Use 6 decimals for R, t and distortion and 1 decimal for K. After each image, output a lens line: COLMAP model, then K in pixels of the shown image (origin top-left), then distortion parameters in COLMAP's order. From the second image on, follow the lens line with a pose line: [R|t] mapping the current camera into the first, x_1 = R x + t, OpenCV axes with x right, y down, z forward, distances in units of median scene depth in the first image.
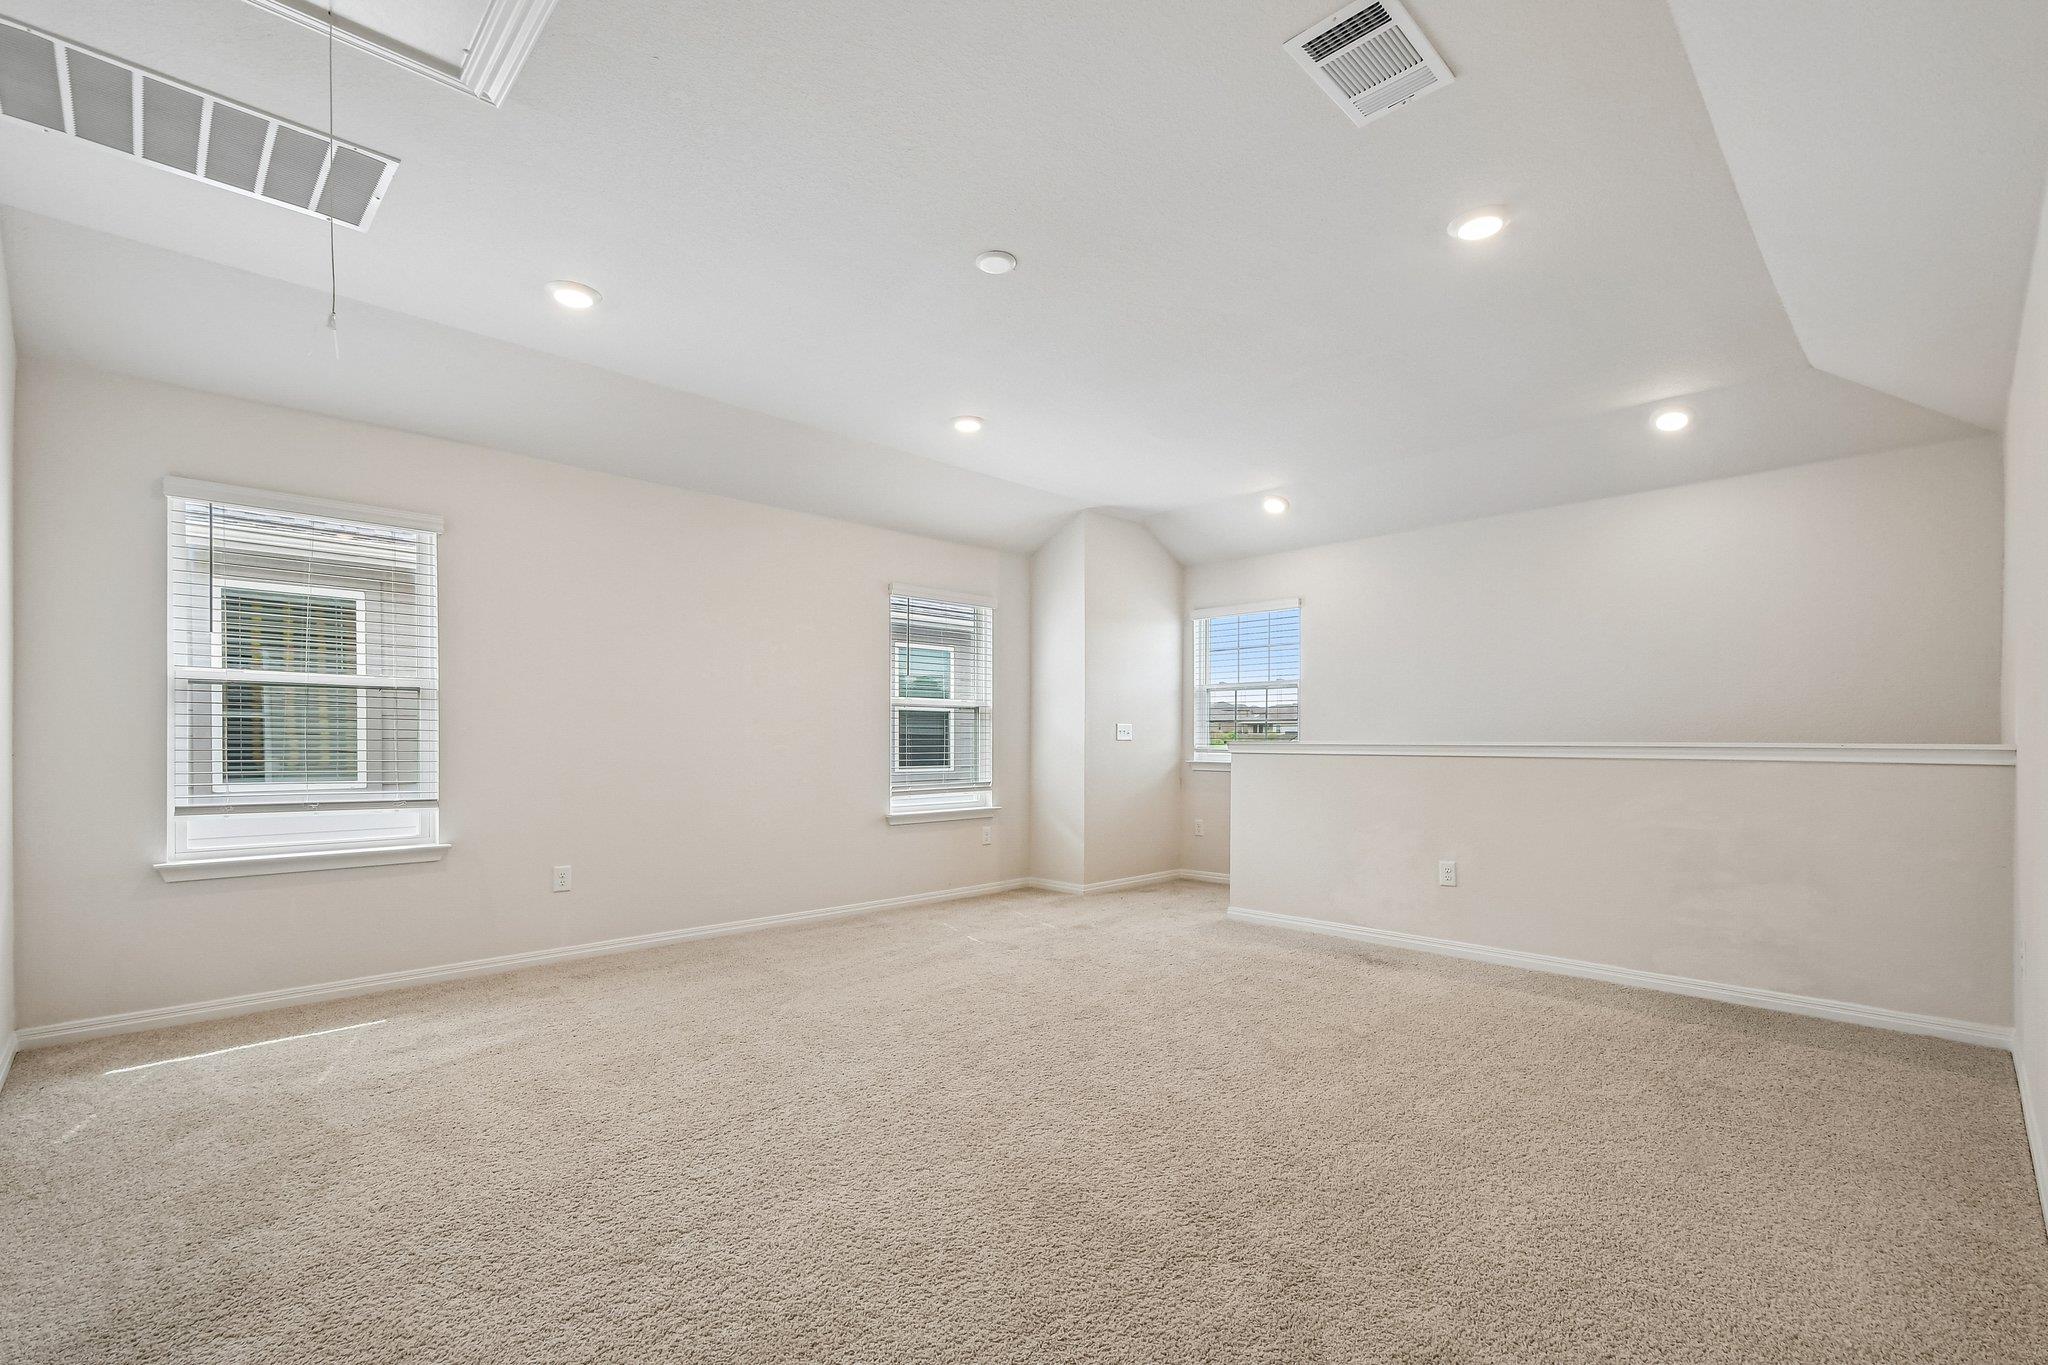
lens RADIAL K [[903.0, 0, 1023.3], [0, 903.0, 742.0], [0, 0, 1]] dist [0.000410, -0.000342]
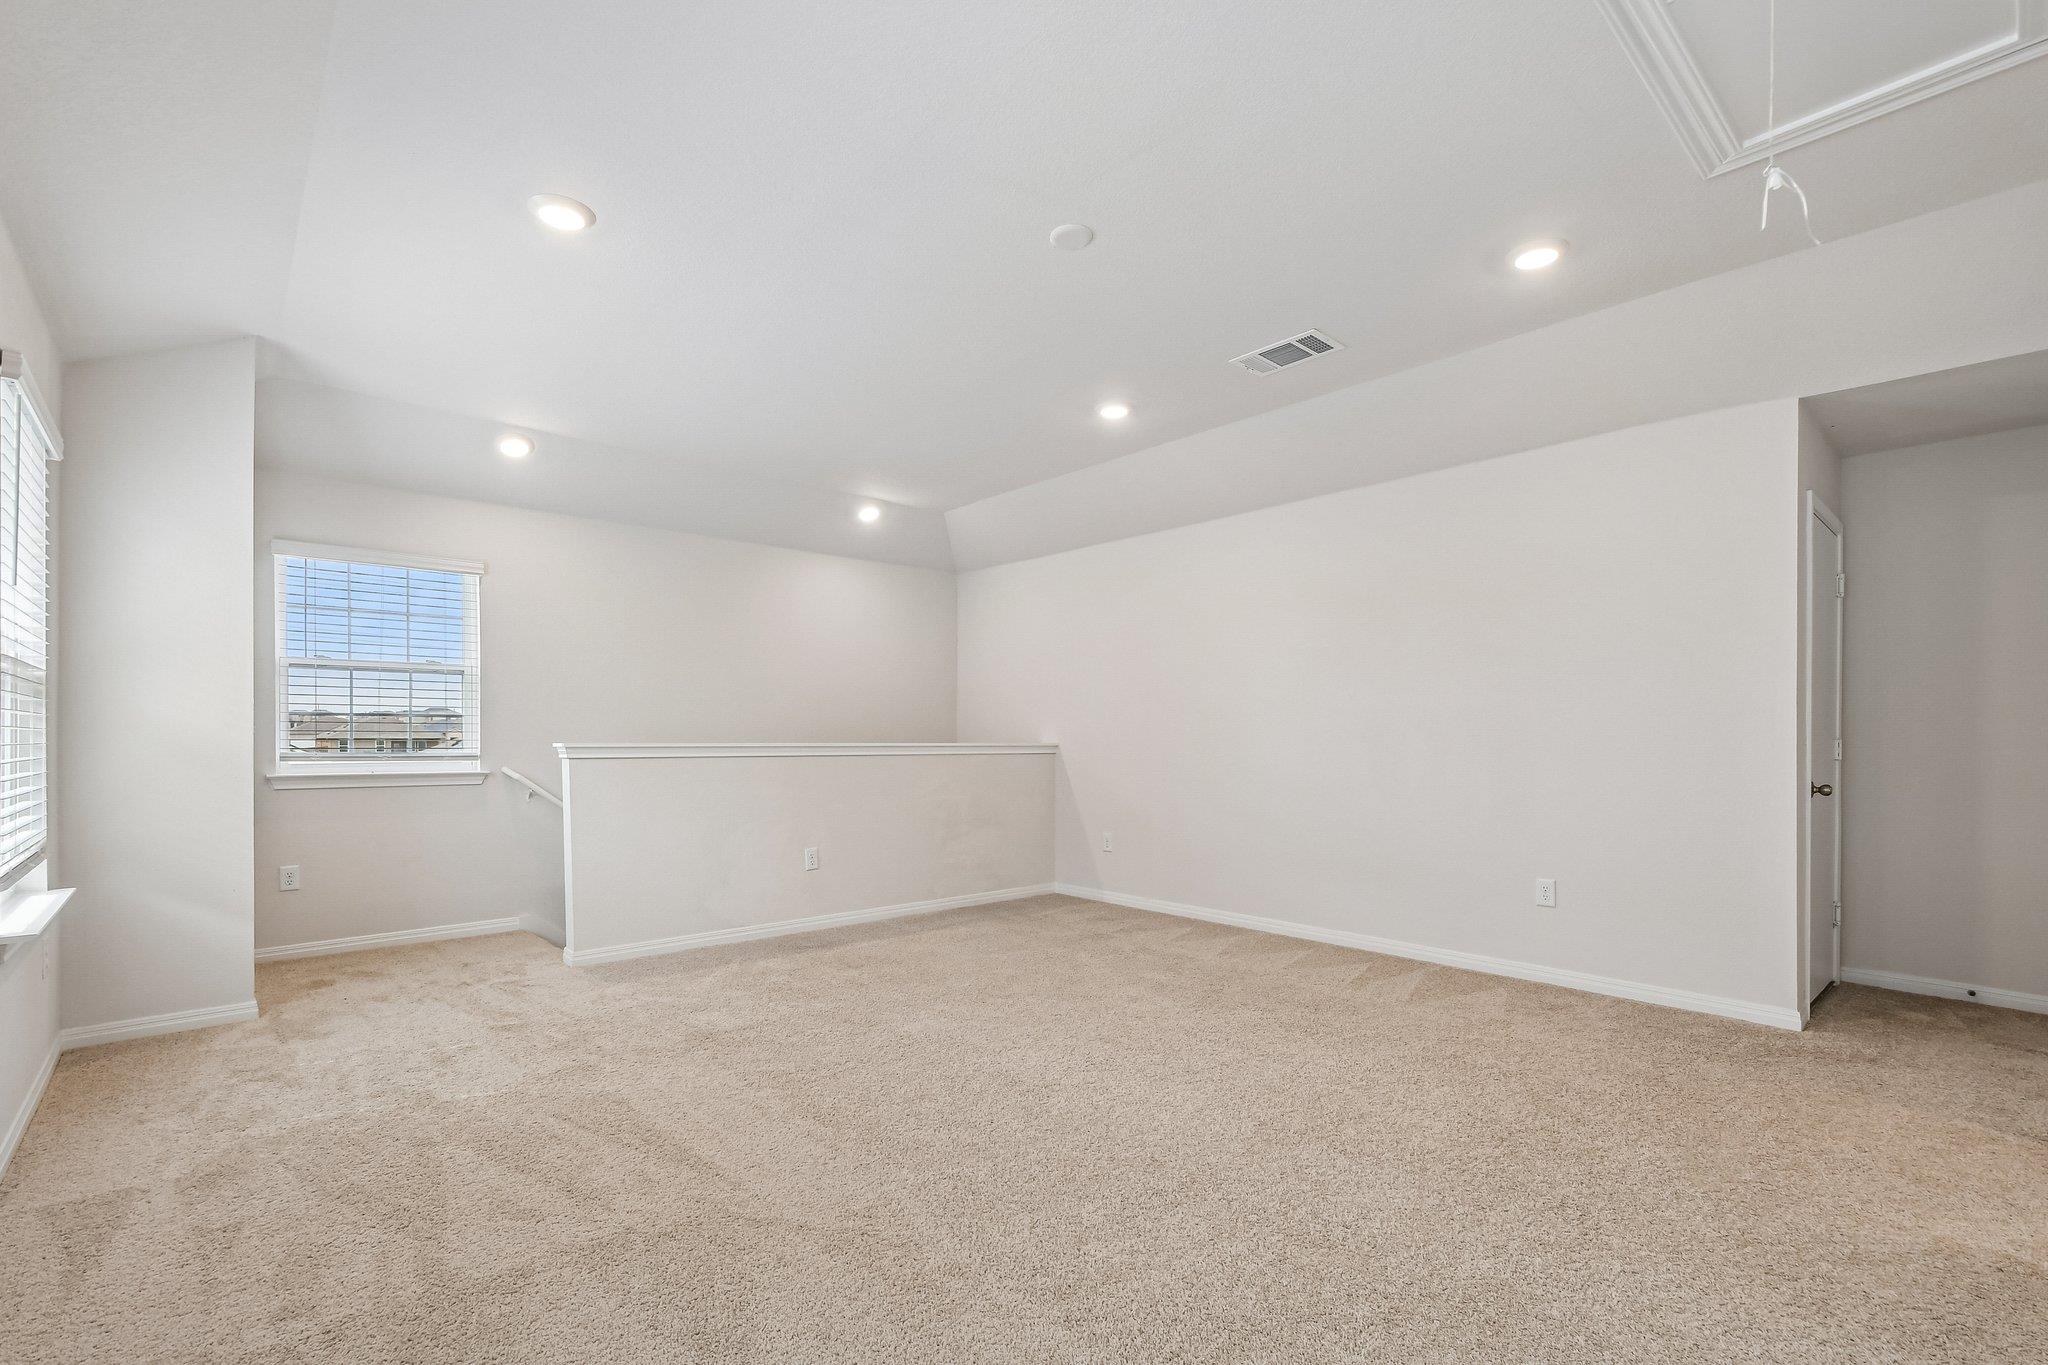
lens RADIAL K [[903.0, 0, 1023.3], [0, 903.0, 742.0], [0, 0, 1]] dist [0.000410, -0.000342]
pose [[0.040675, -0.001792, 0.999171, -0.502249], [0.004793, 0.999987, 0.001598, -0.001608], [-0.999161, 0.004724, 0.040683, 0.525025]]
